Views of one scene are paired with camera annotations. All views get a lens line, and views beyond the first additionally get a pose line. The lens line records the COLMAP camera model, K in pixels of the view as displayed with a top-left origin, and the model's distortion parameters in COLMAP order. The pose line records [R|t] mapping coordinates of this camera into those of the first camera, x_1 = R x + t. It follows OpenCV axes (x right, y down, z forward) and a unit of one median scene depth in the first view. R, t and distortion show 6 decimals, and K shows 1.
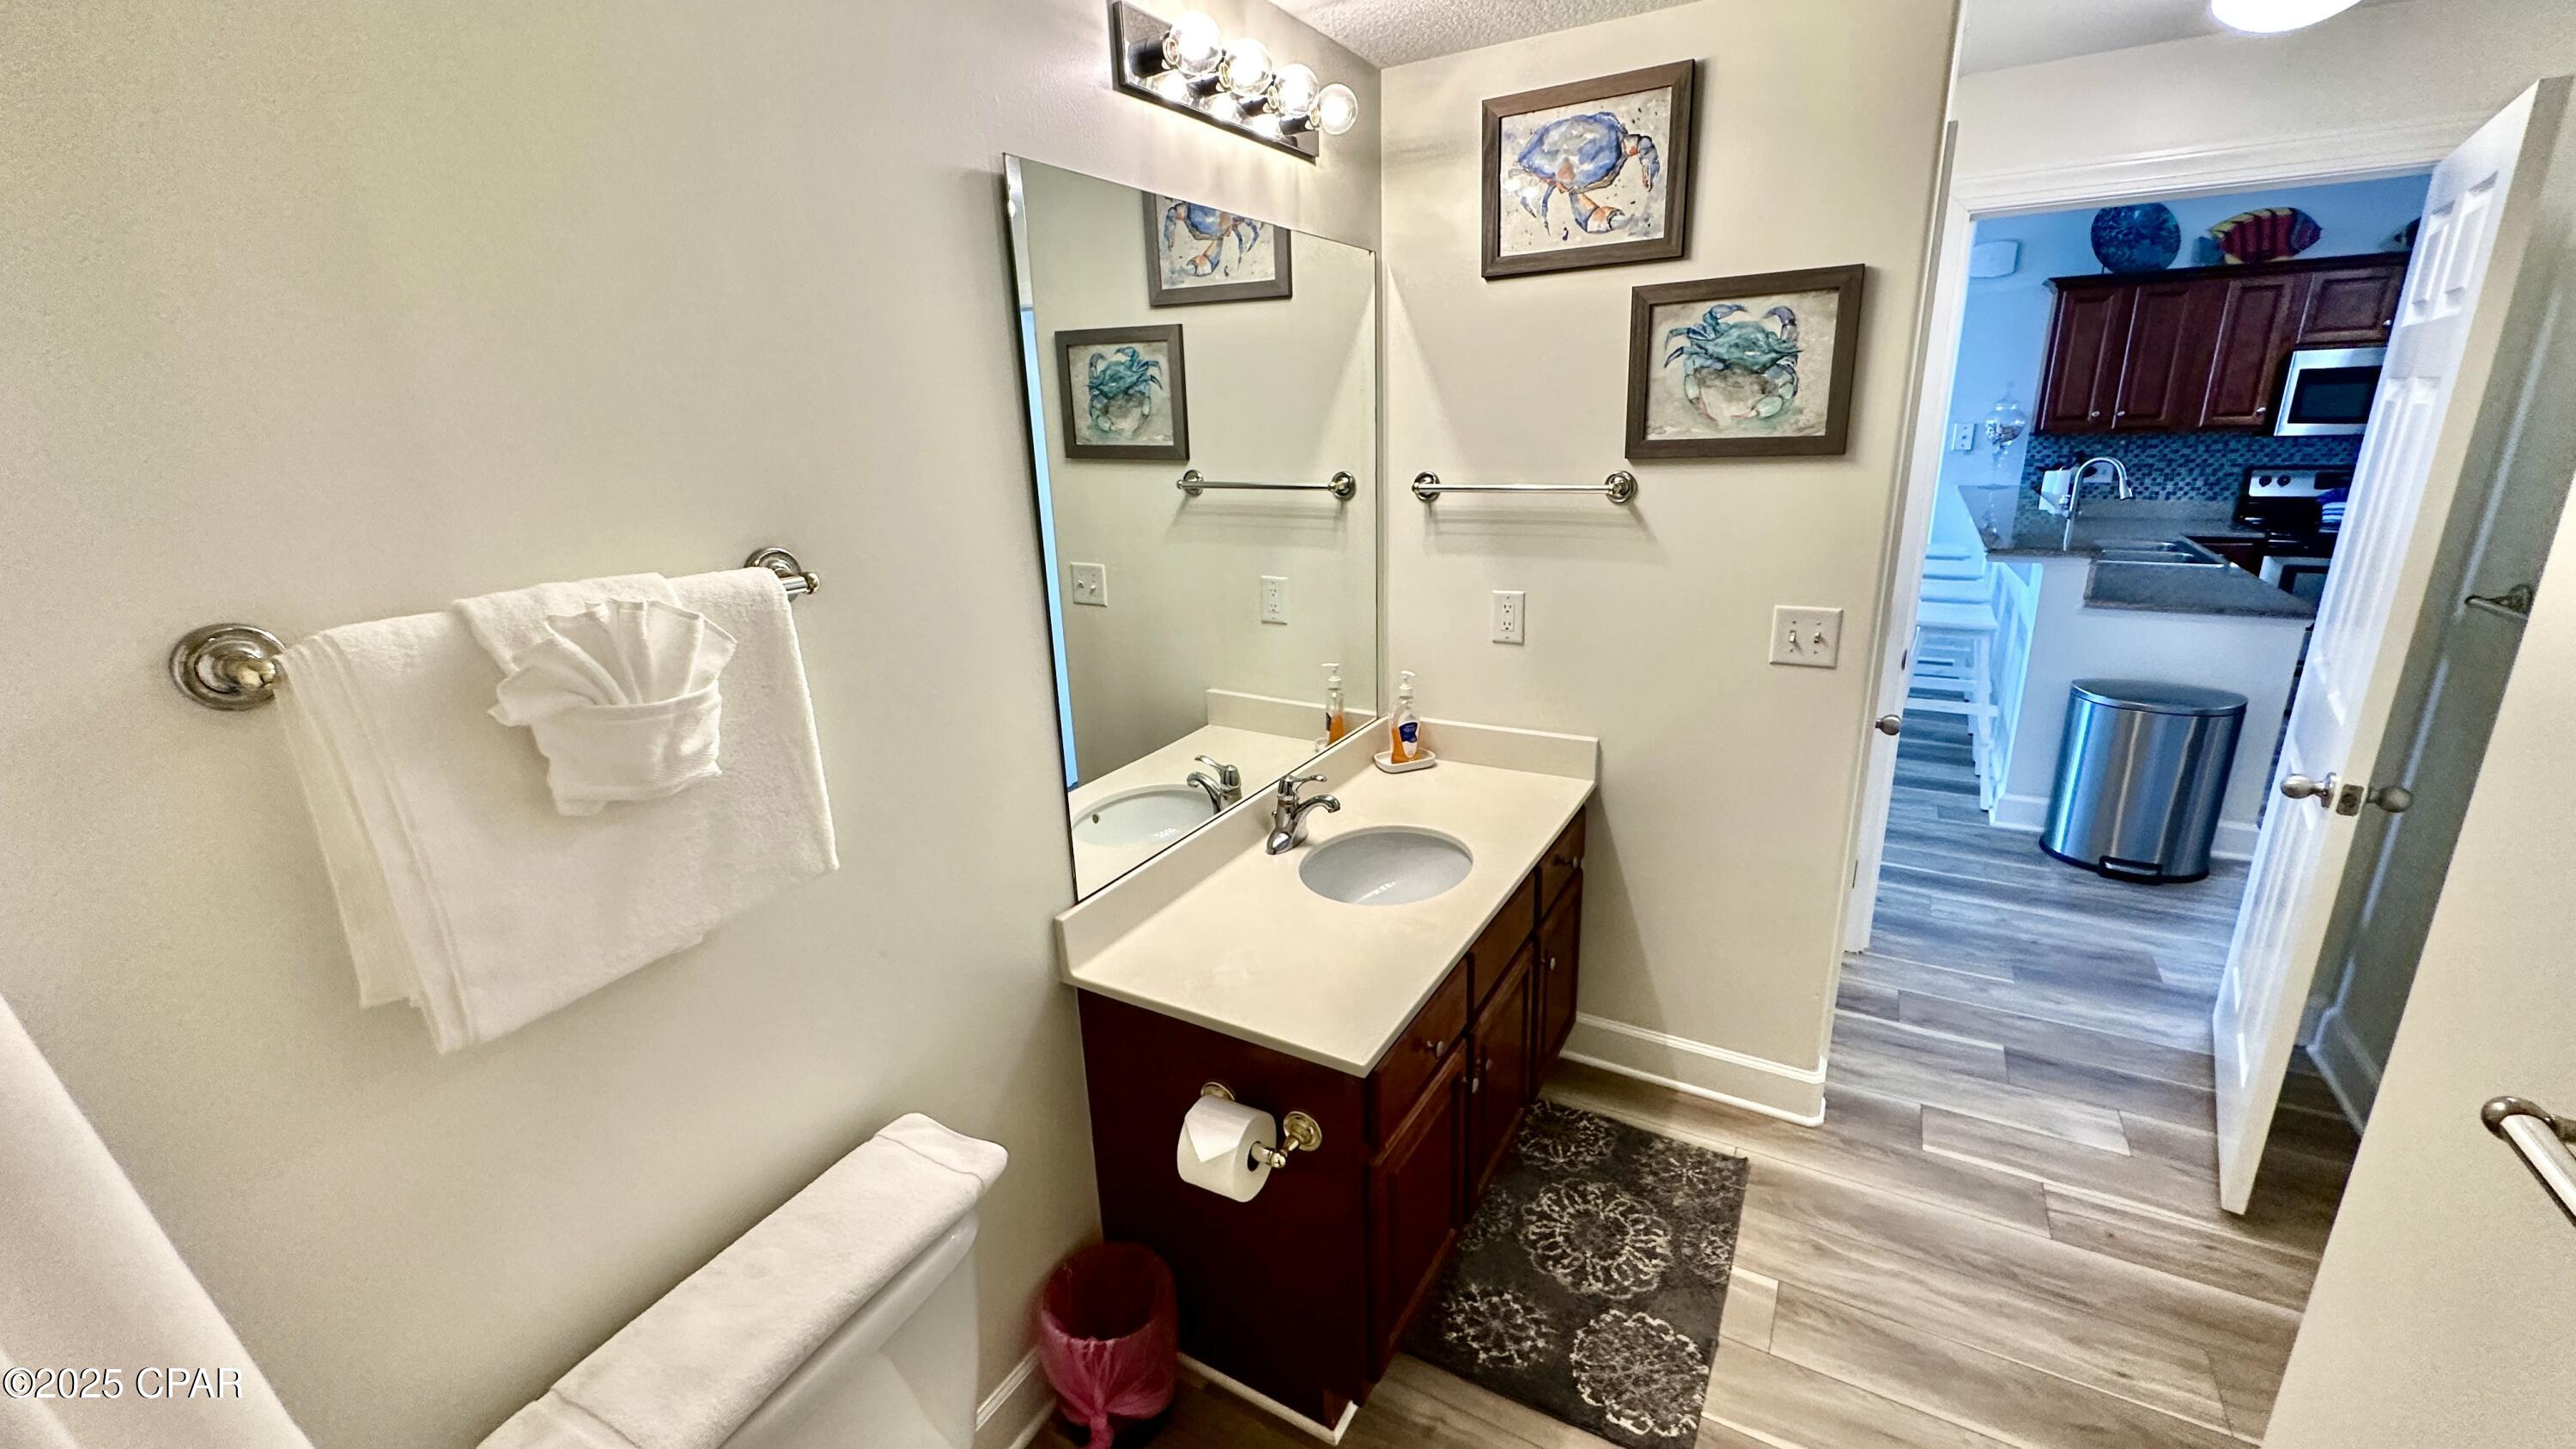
lens RADIAL K [[1025.6, 0, 1297.1], [0, 1025.6, 722.8], [0, 0, 1]] dist [0.000474, 0.000294]
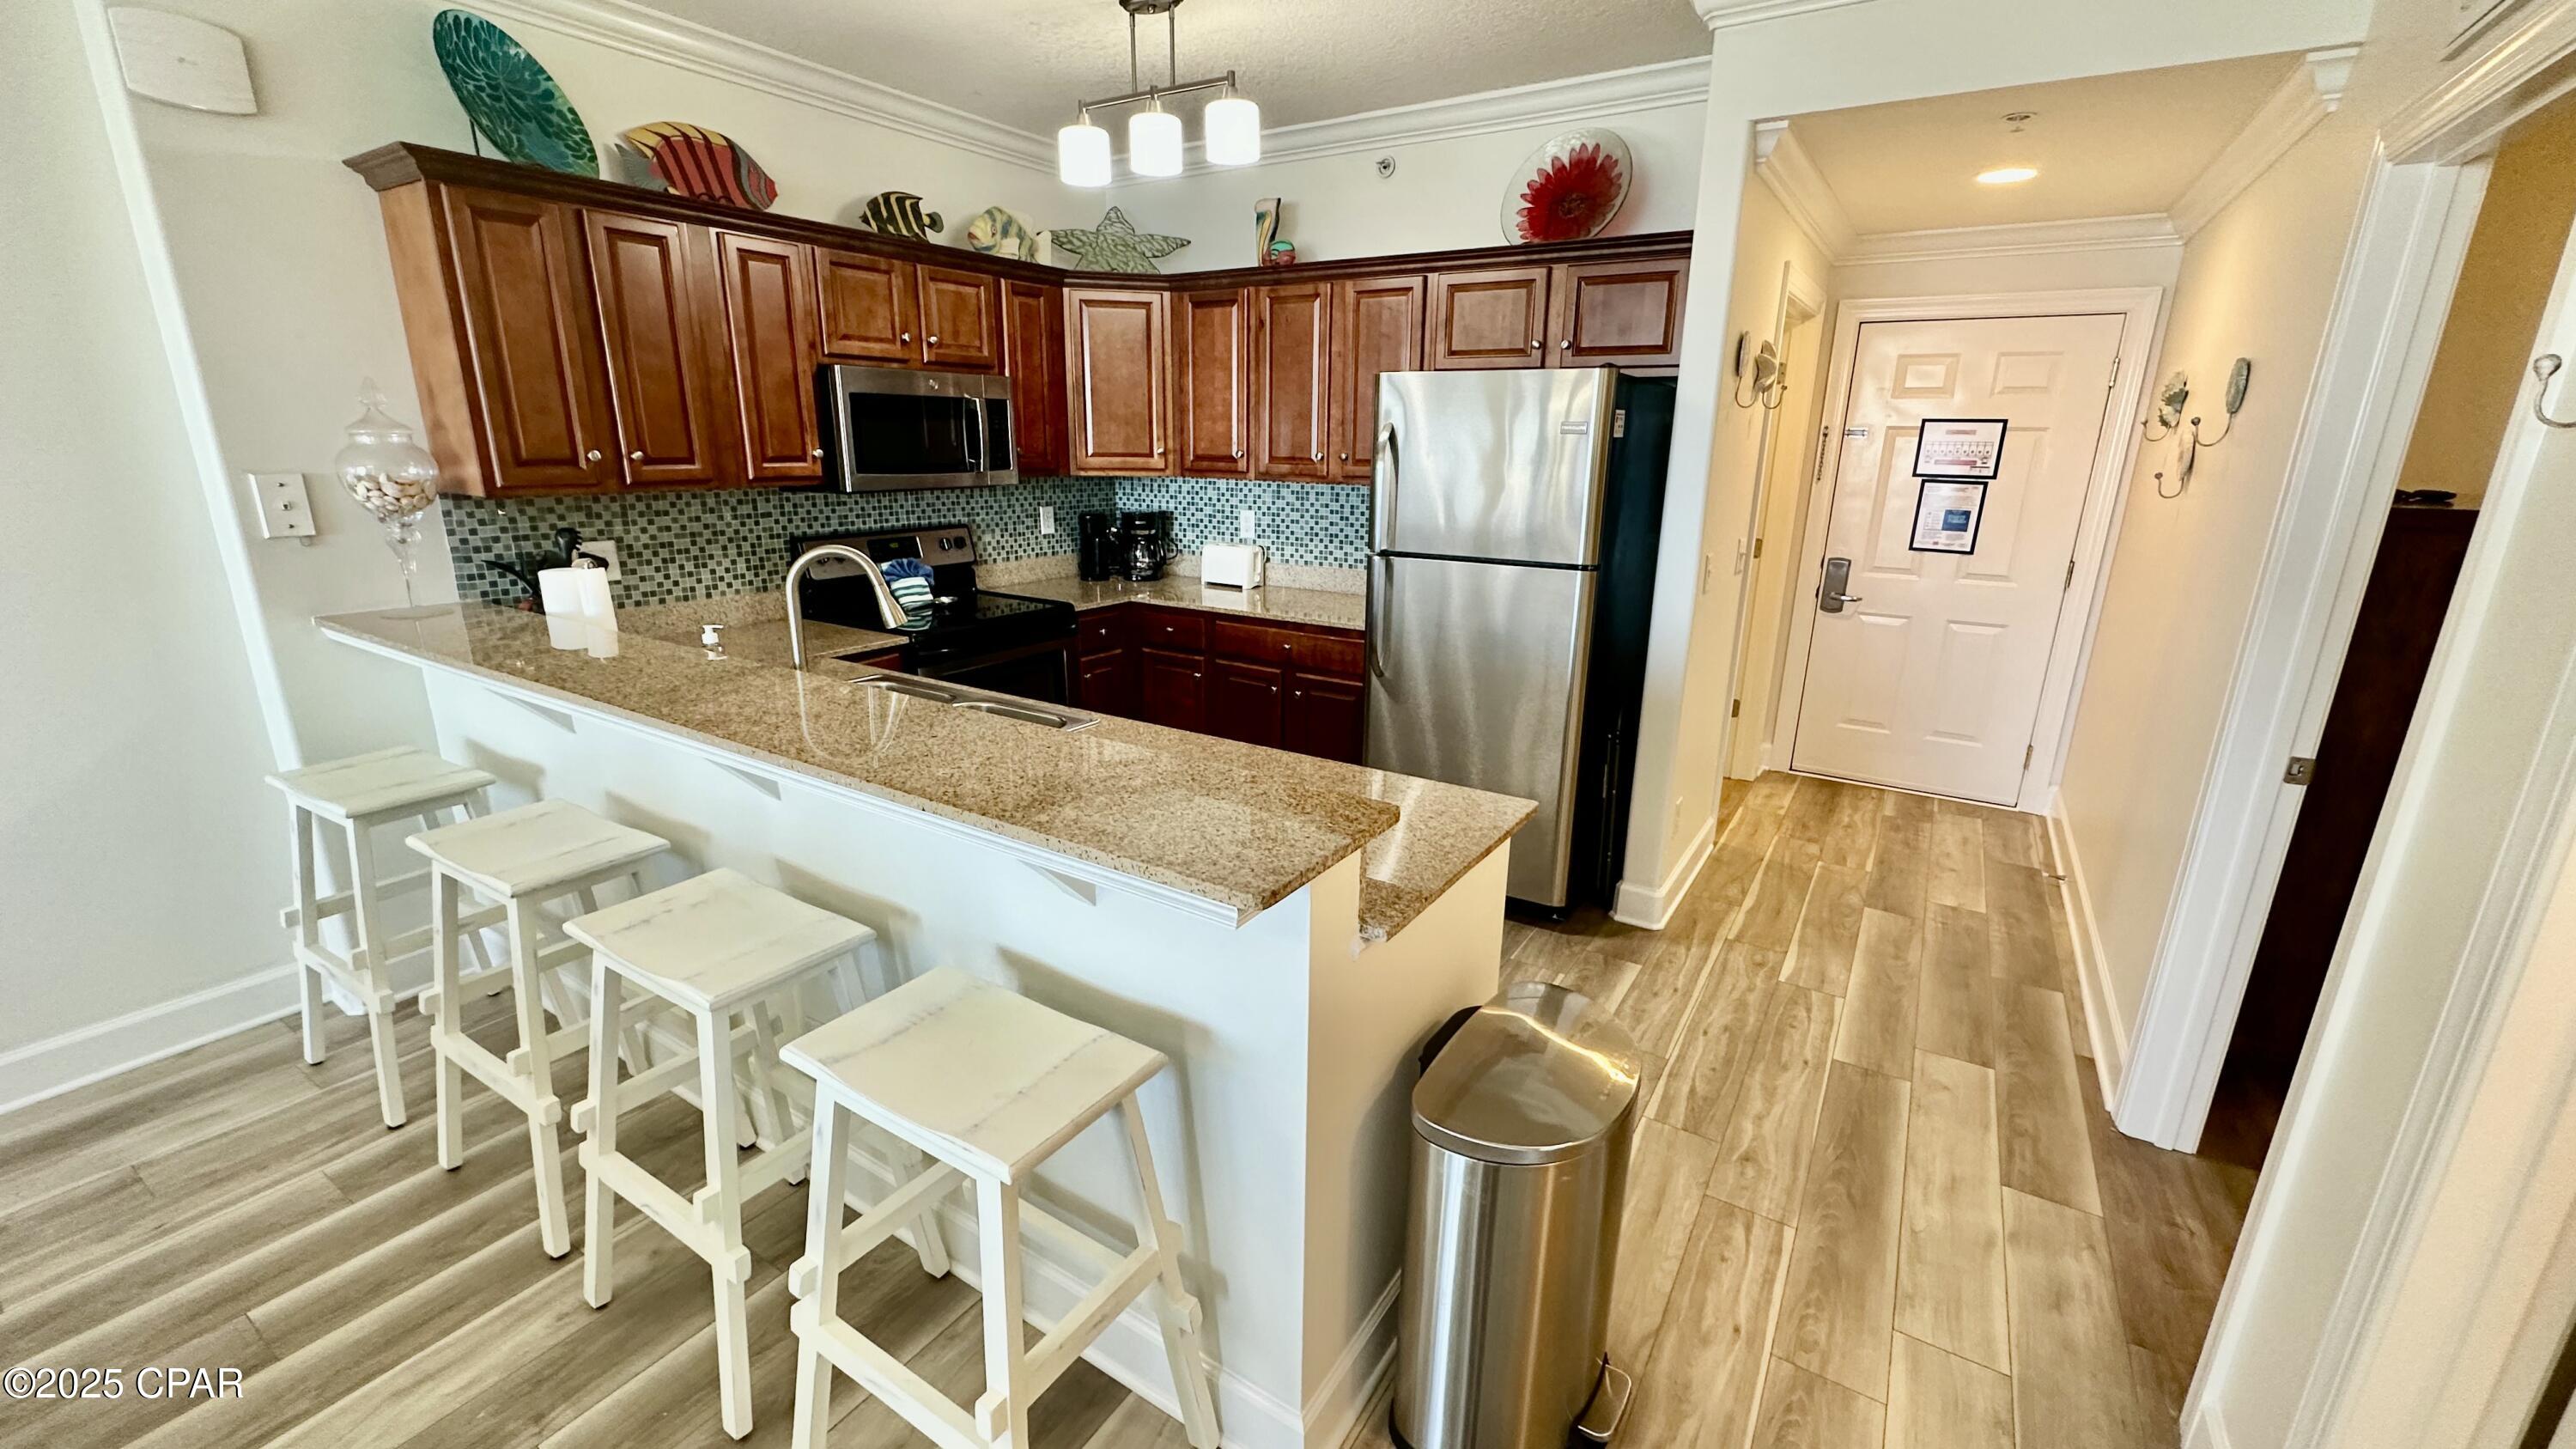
lens RADIAL K [[1025.6, 0, 1295.9], [0, 1025.6, 724.9], [0, 0, 1]] dist [0.000474, 0.000294]
pose [[0.037689, -0.239758, 0.970101, 0.251809], [0.280175, 0.934388, 0.220047, -0.180914], [-0.959209, 0.263505, 0.102390, 0.616210]]
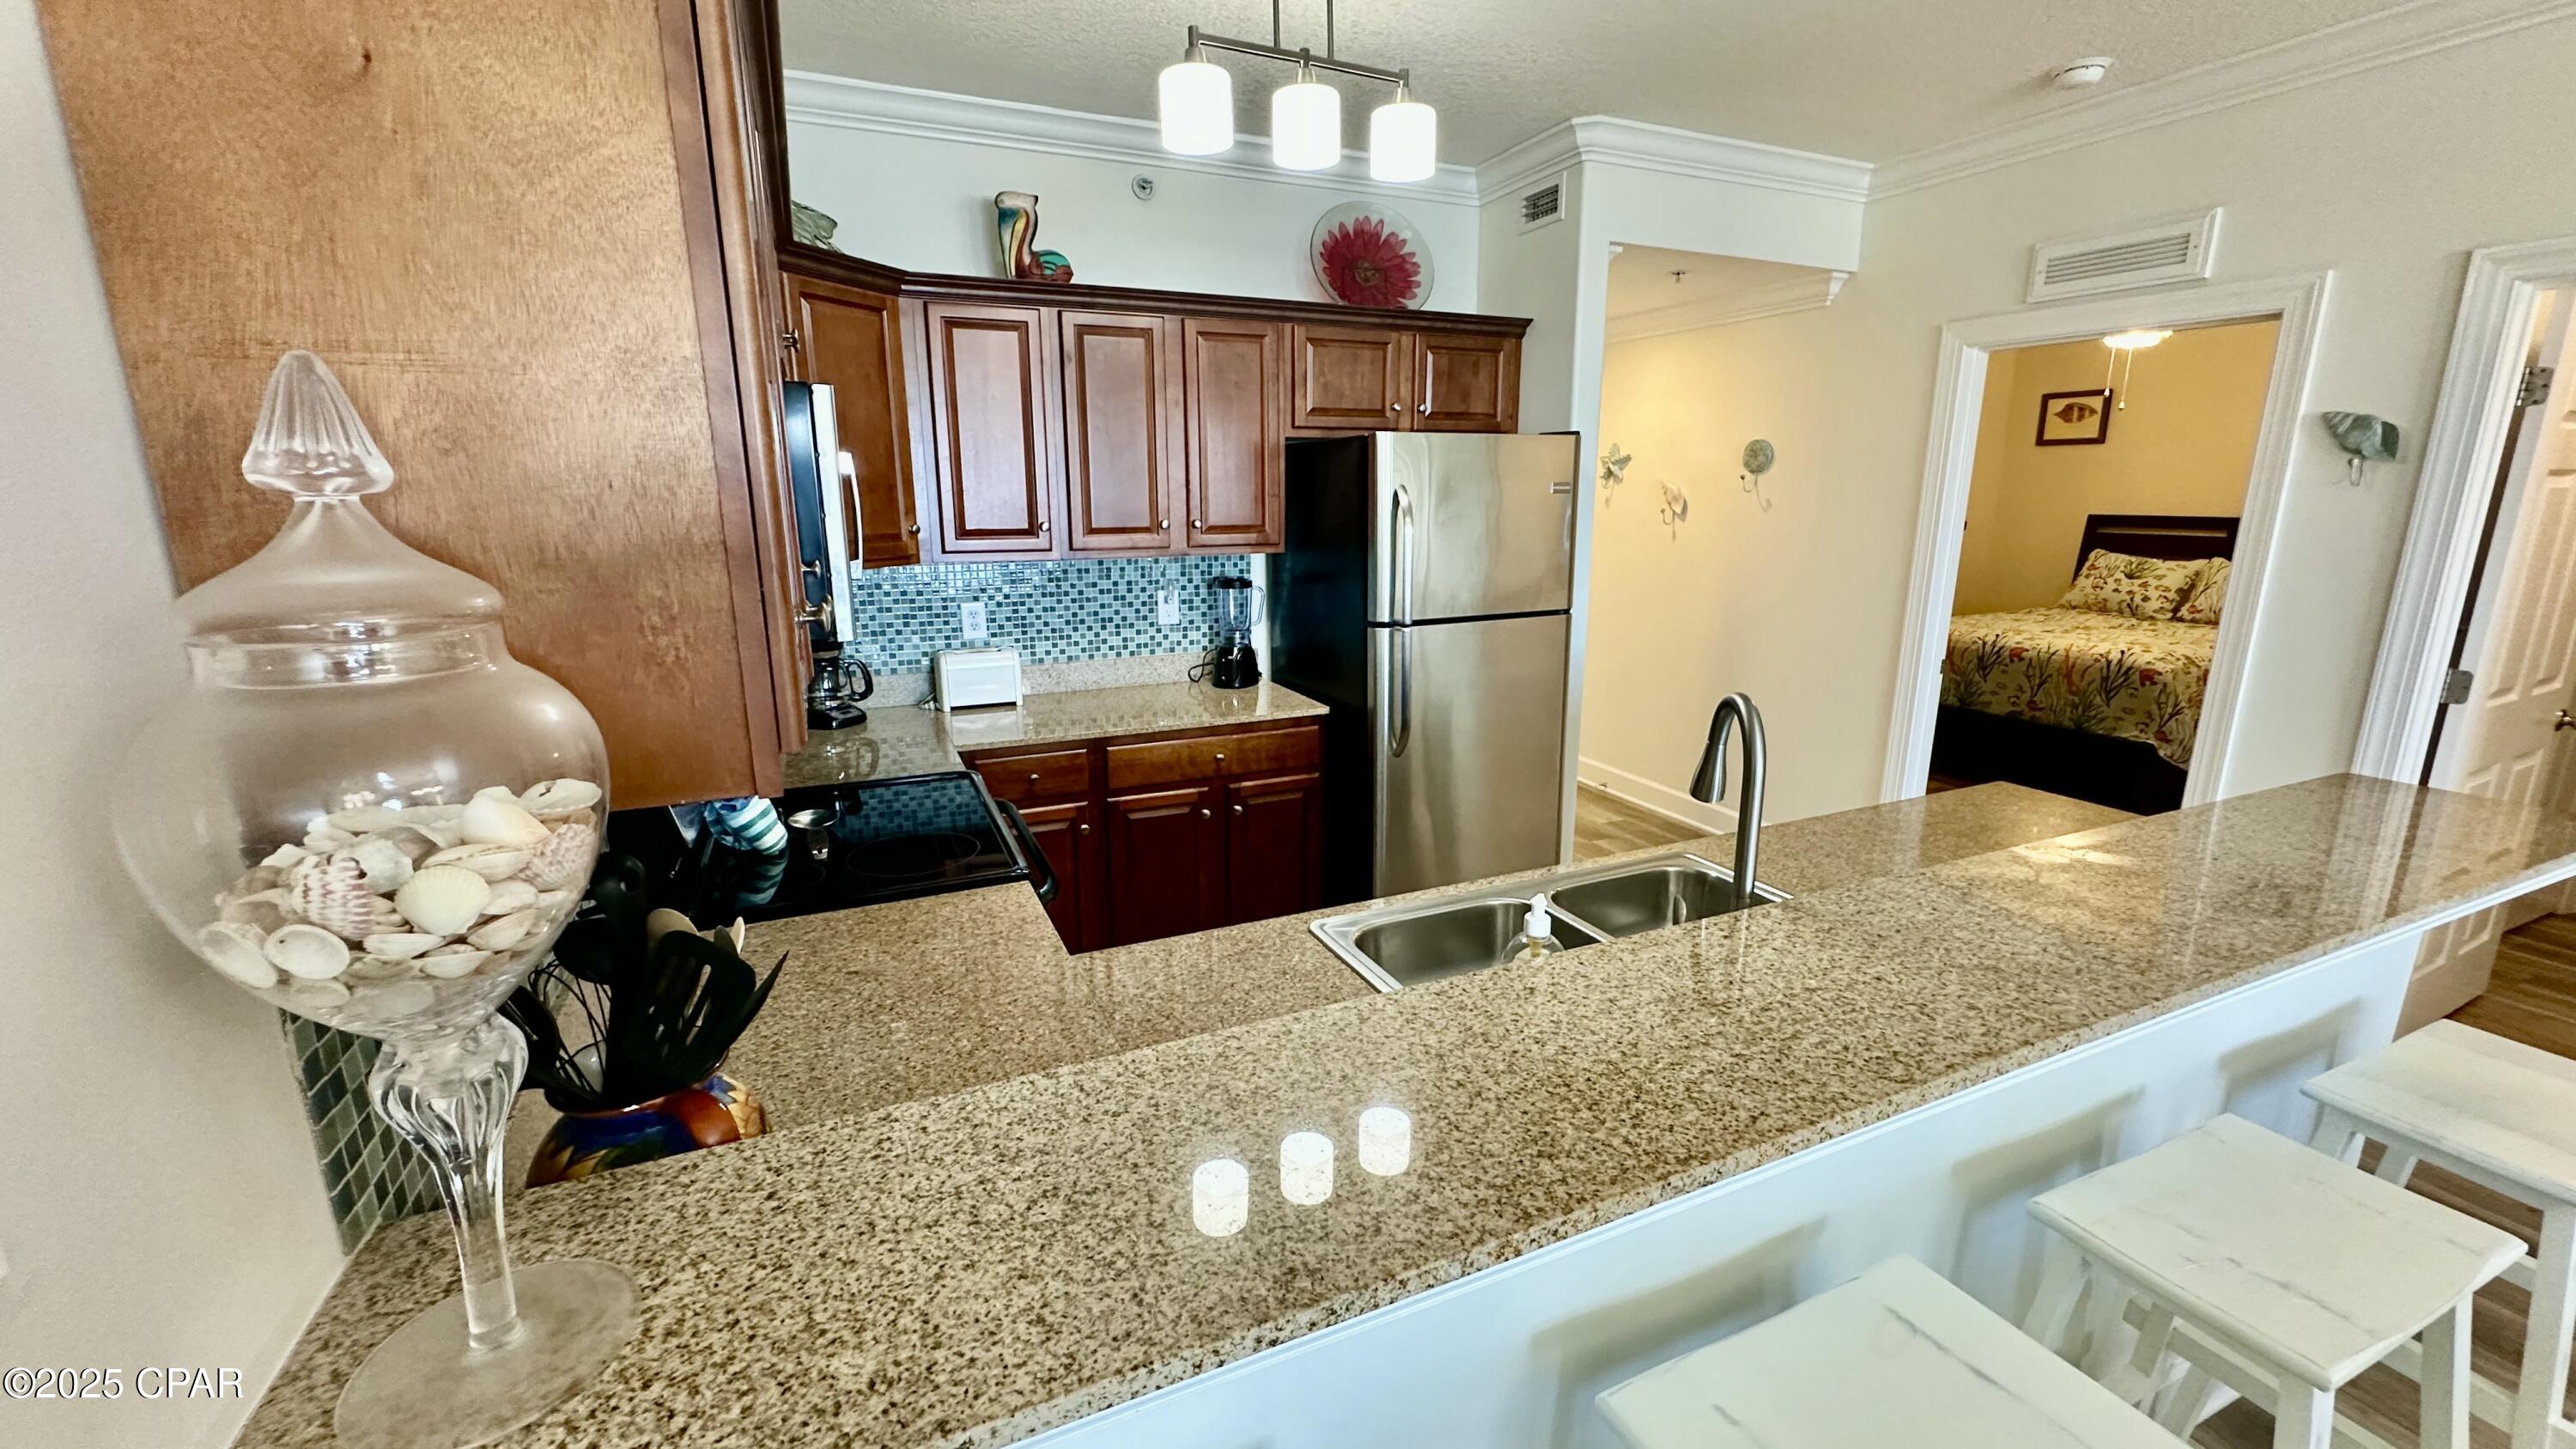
lens RADIAL K [[1025.6, 0, 1291.5], [0, 1025.6, 718.7], [0, 0, 1]] dist [0.000474, 0.000294]
pose [[-0.815879, -0.092989, 0.570696, 0.663849], [0.200820, 0.879976, 0.430480, -0.368658], [-0.542229, 0.465827, -0.699280, 1.143332]]
